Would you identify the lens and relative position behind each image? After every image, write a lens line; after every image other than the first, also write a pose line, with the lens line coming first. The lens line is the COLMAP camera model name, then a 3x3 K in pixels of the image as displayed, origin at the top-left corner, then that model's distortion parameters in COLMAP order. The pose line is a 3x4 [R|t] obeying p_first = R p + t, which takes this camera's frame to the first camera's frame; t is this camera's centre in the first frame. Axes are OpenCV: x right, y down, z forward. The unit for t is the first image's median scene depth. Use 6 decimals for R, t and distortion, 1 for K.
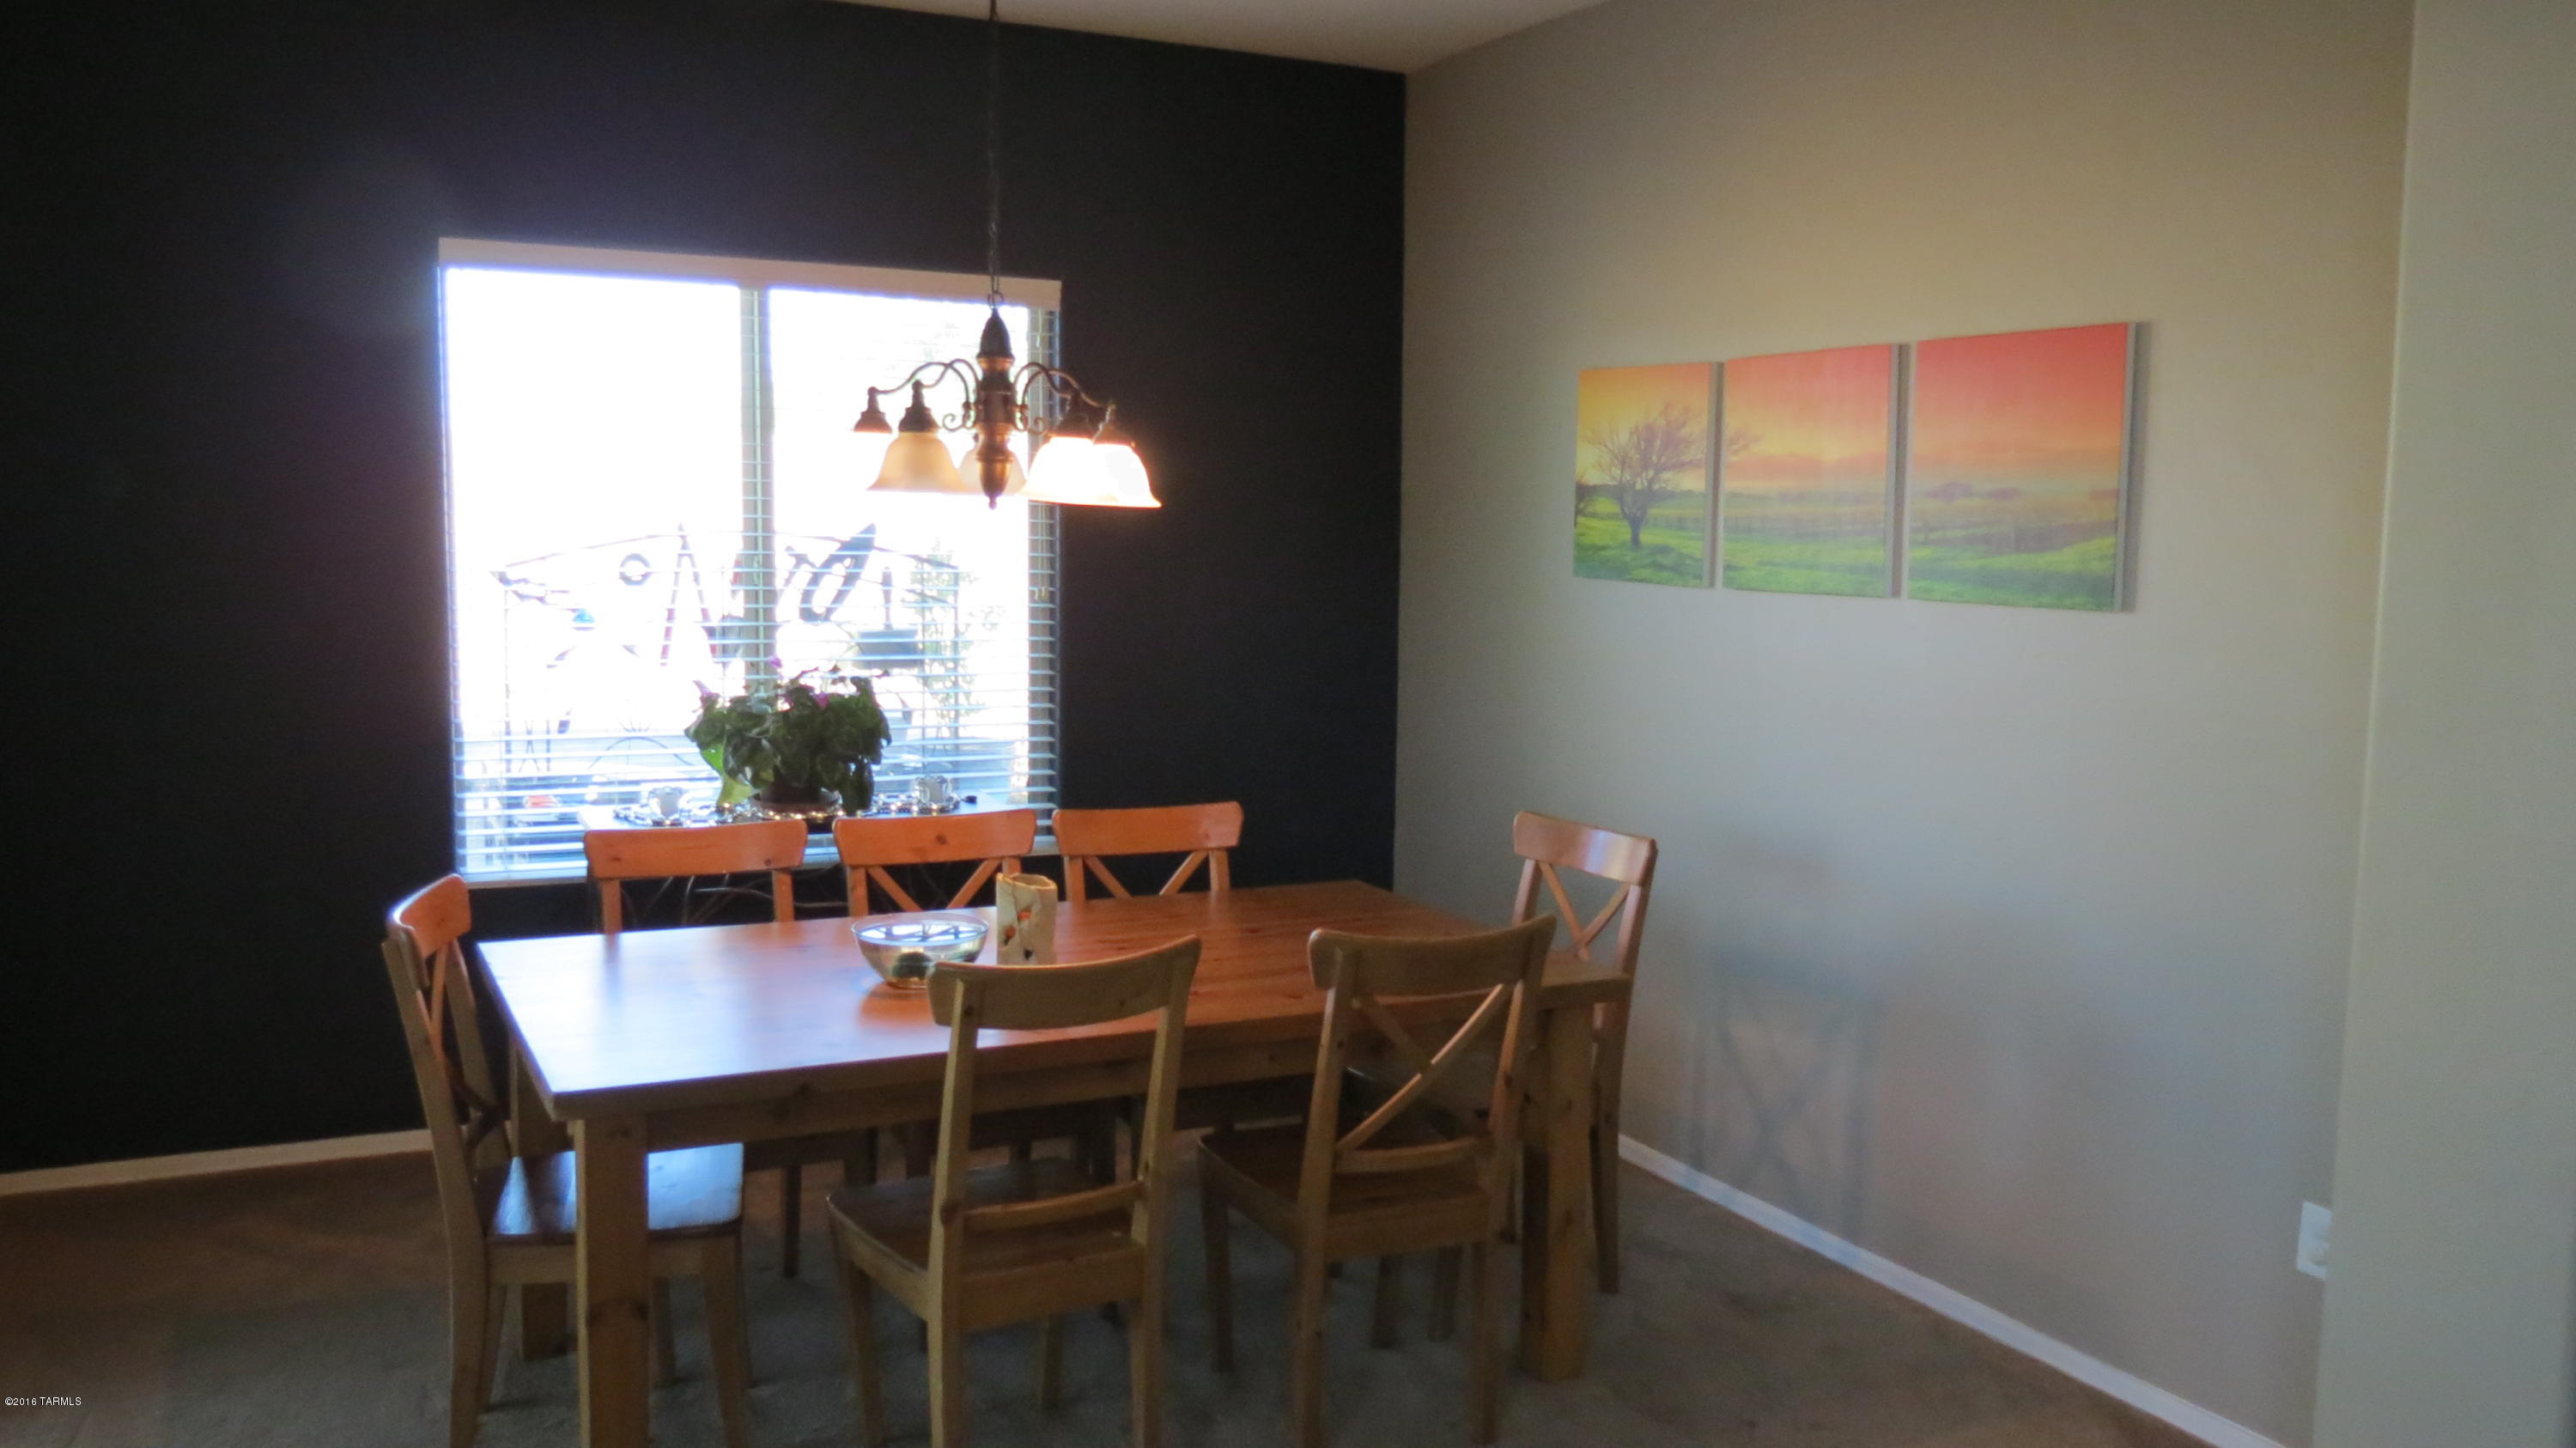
lens RADIAL K [[2070.7, 0, 1288.0], [0, 2070.7, 724.0], [0, 0, 1]] dist [-0.009289, -0.001936]
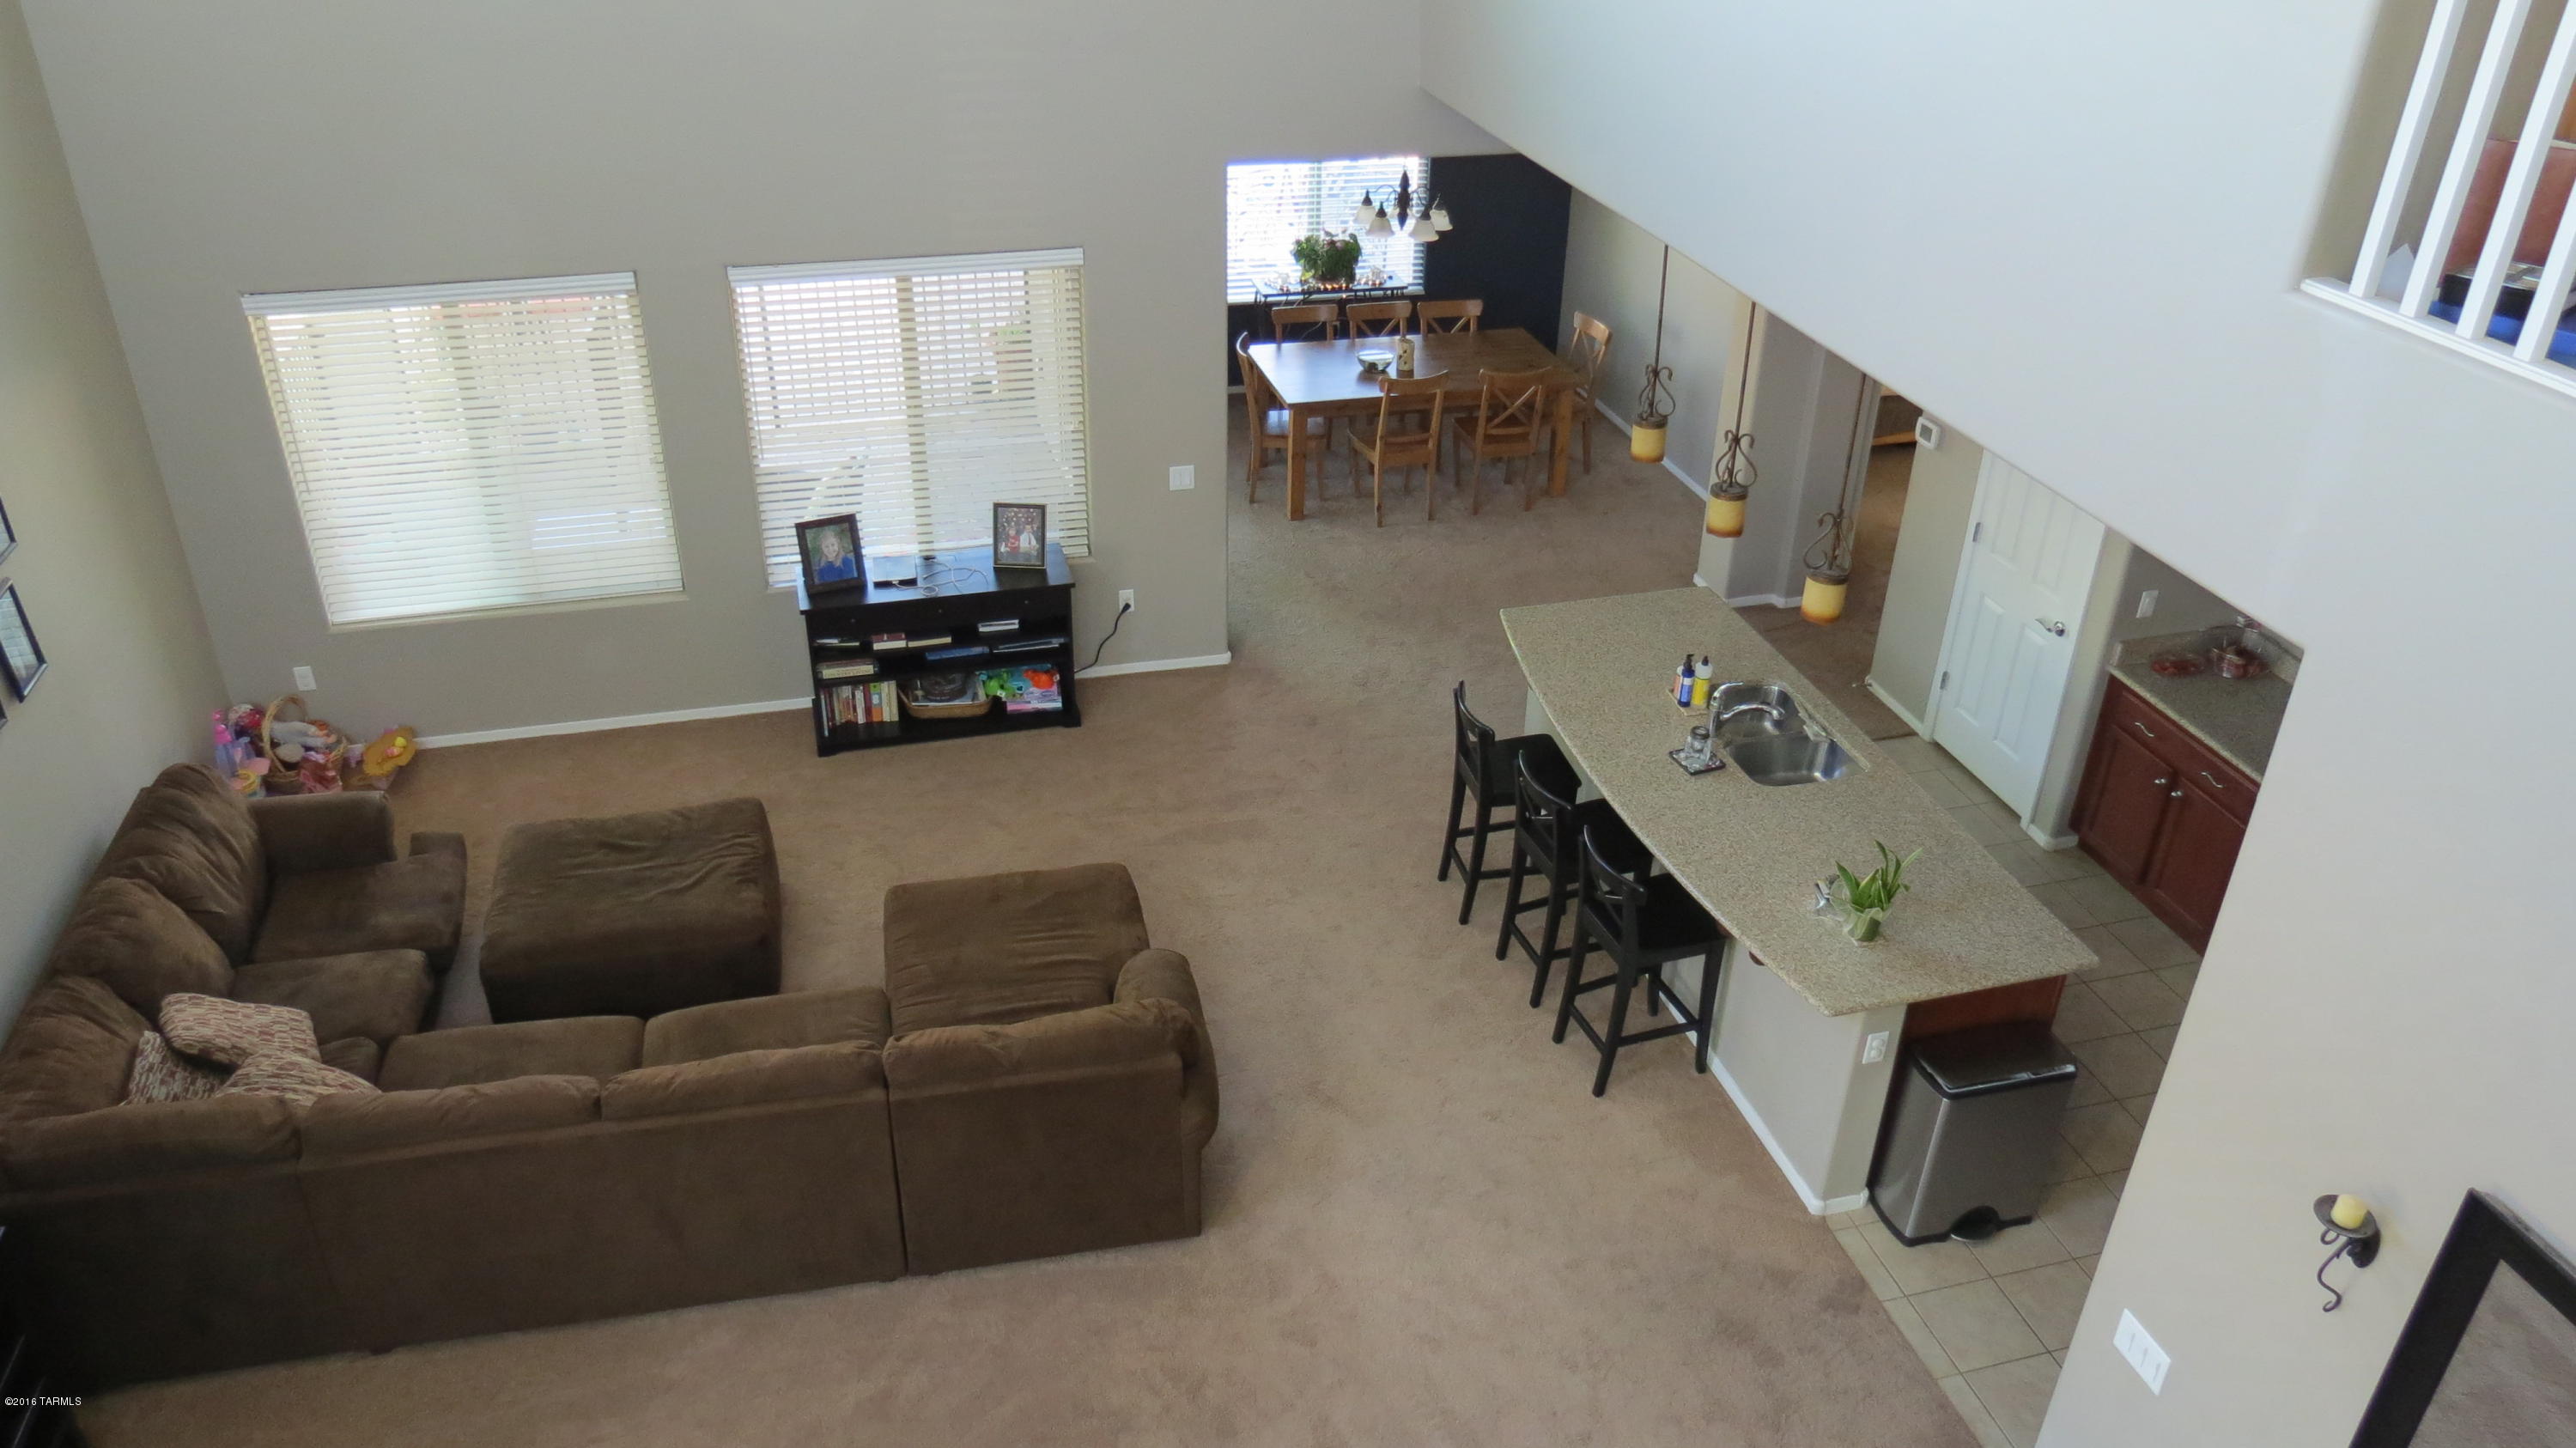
lens RADIAL K [[1804.8, 0, 1288.0], [0, 1804.8, 724.0], [0, 0, 1]] dist [-0.020483, -0.006188]
pose [[0.979240, 0.102037, -0.175149, 0.254033], [-0.023325, 0.915046, 0.402674, -0.512928], [0.201357, -0.390229, 0.898430, -1.858578]]
